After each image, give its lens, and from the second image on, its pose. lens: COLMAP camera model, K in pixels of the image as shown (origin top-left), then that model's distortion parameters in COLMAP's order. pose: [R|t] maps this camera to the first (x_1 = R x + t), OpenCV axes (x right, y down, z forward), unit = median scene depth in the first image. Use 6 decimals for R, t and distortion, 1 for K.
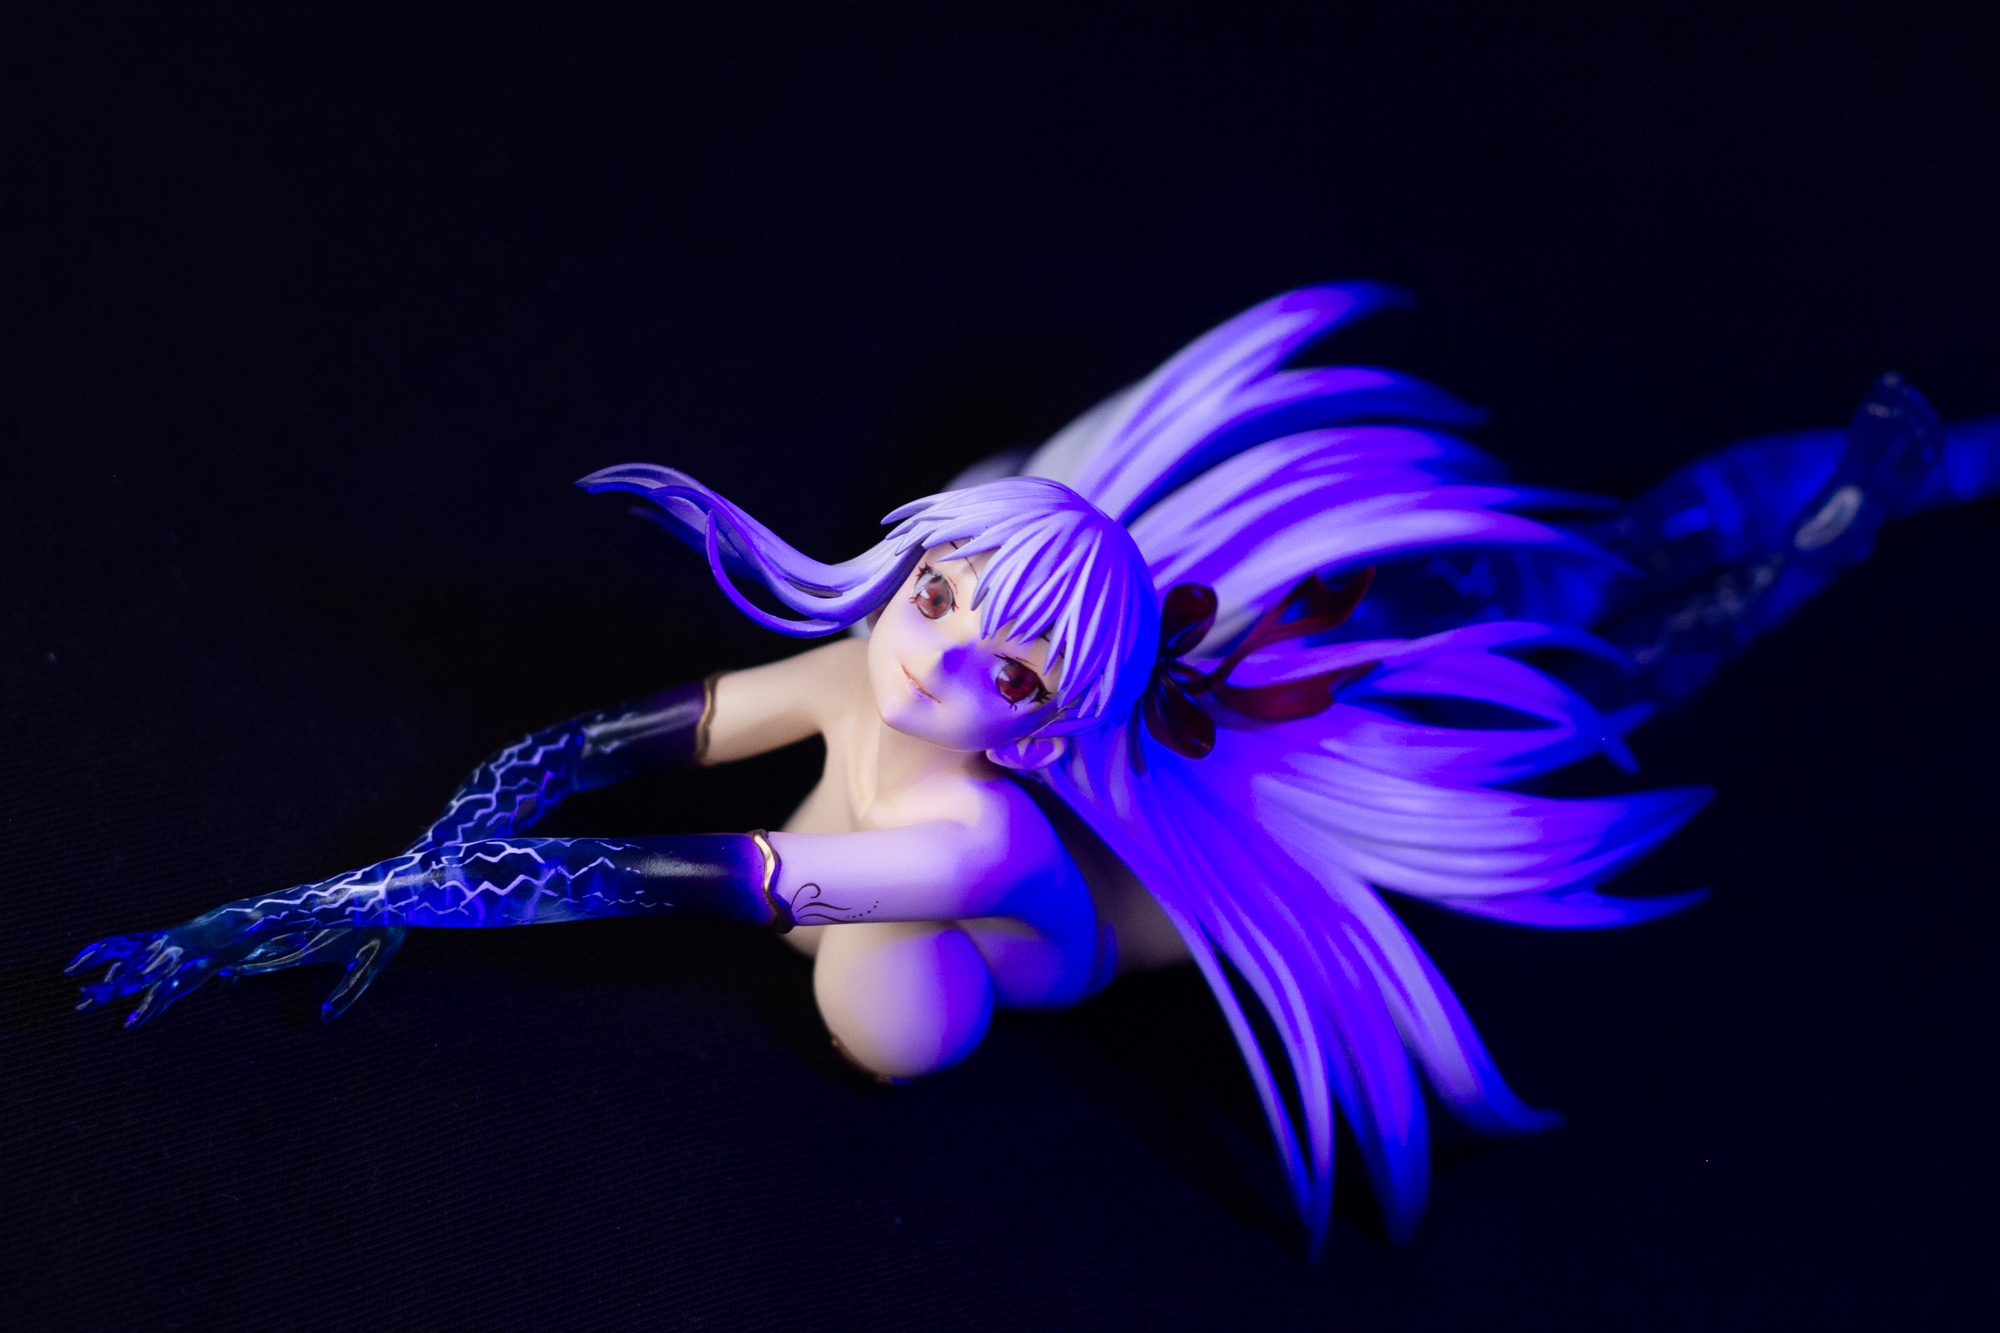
lens RADIAL K [[4861.7, 0, 1000.0], [0, 4861.7, 666.5], [0, 0, 1]] dist [-0.093539, -0.835239]
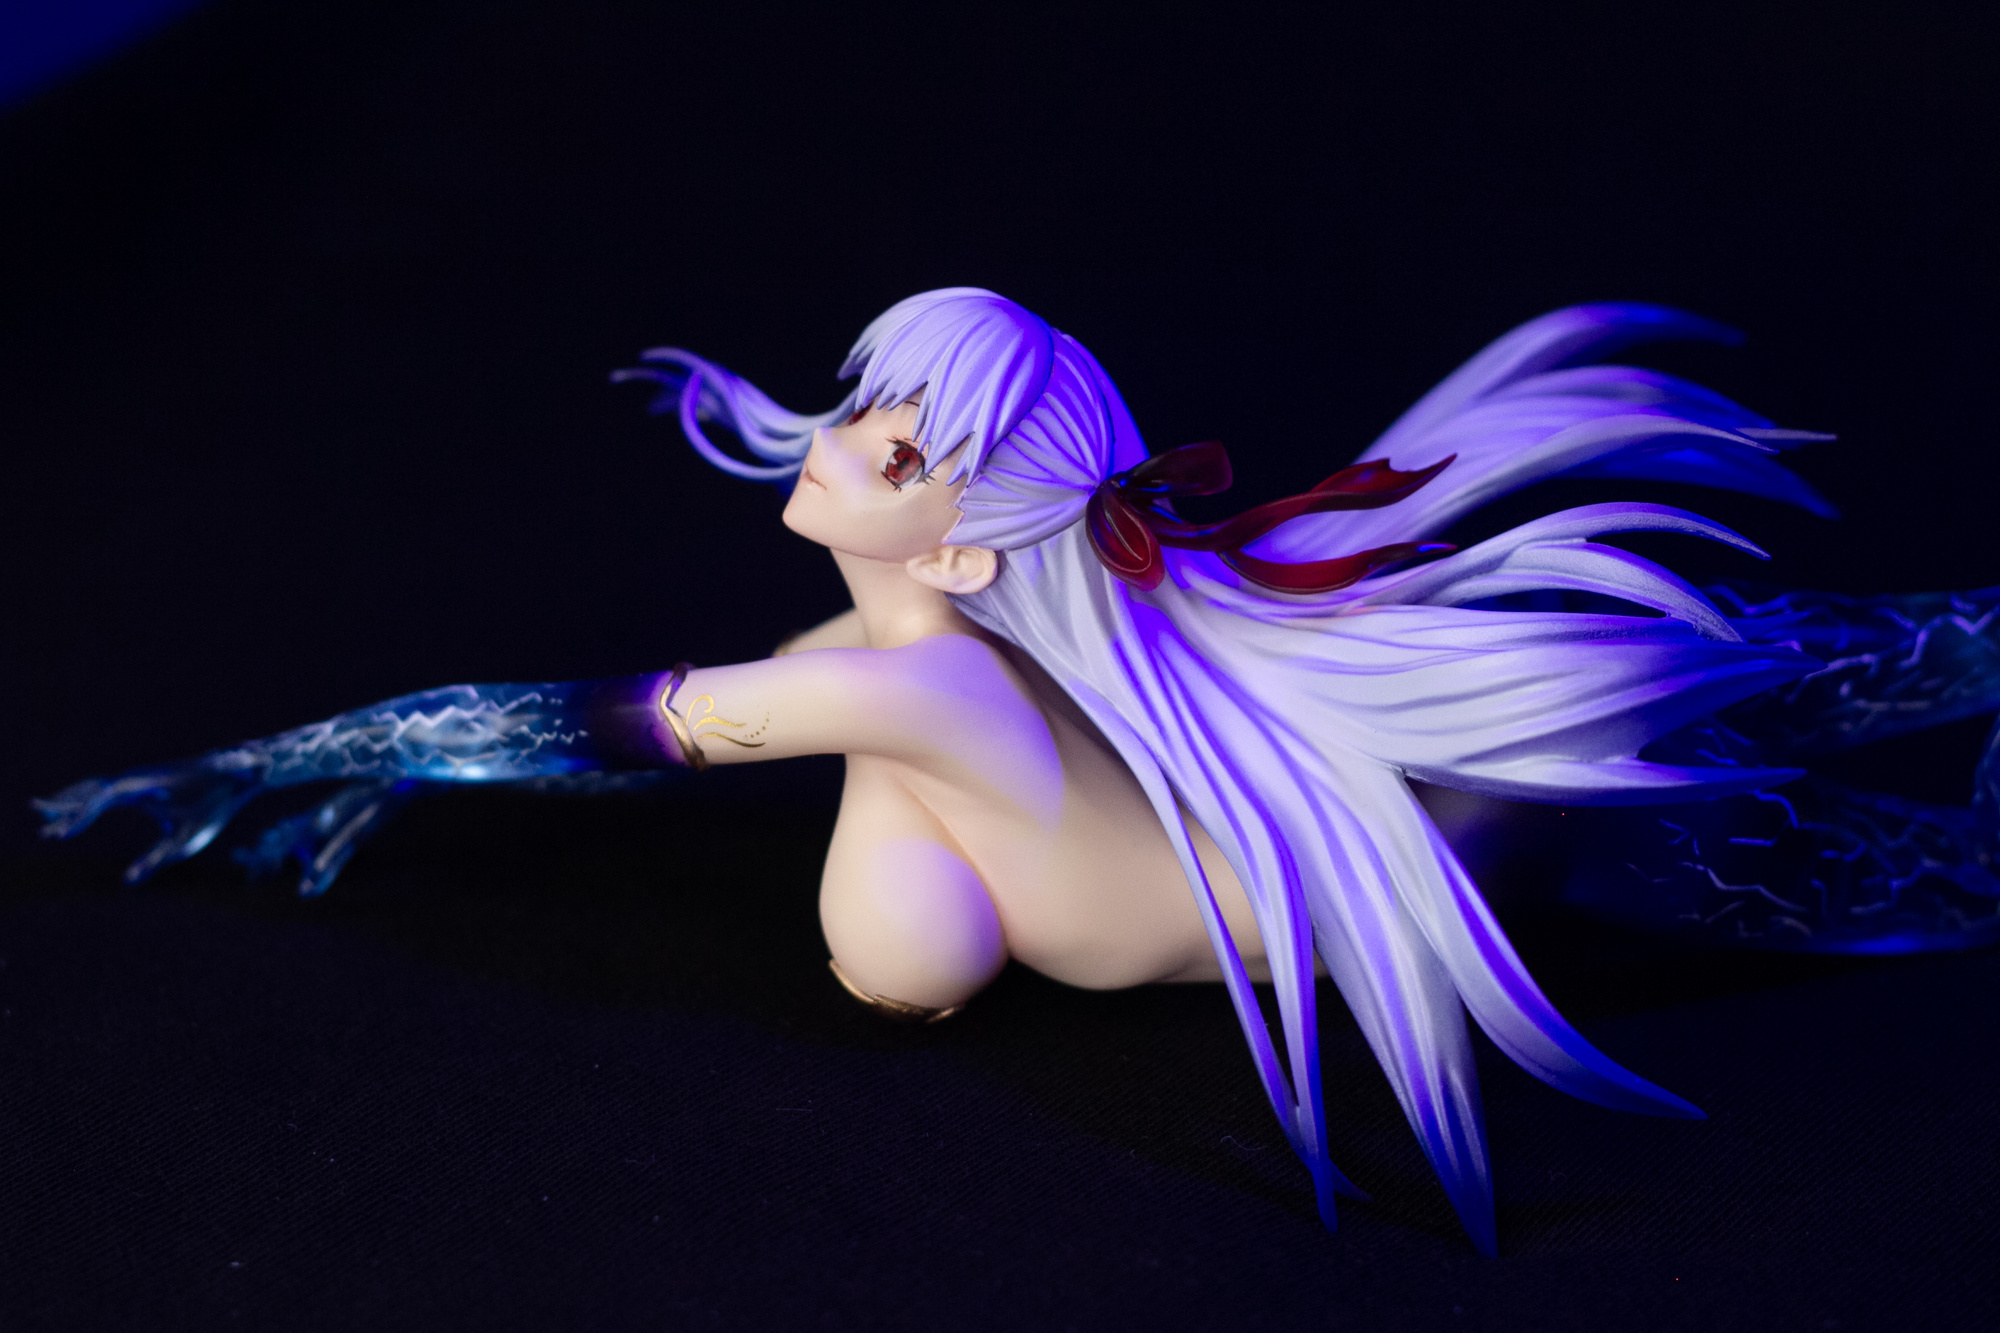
lens RADIAL K [[4861.7, 0, 1000.0], [0, 4861.7, 666.5], [0, 0, 1]] dist [-0.093539, -0.835239]
pose [[0.793529, -0.136407, -0.593047, 0.558472], [-0.166604, 0.888619, -0.427317, 0.427336], [0.585282, 0.437893, 0.682418, 0.390531]]
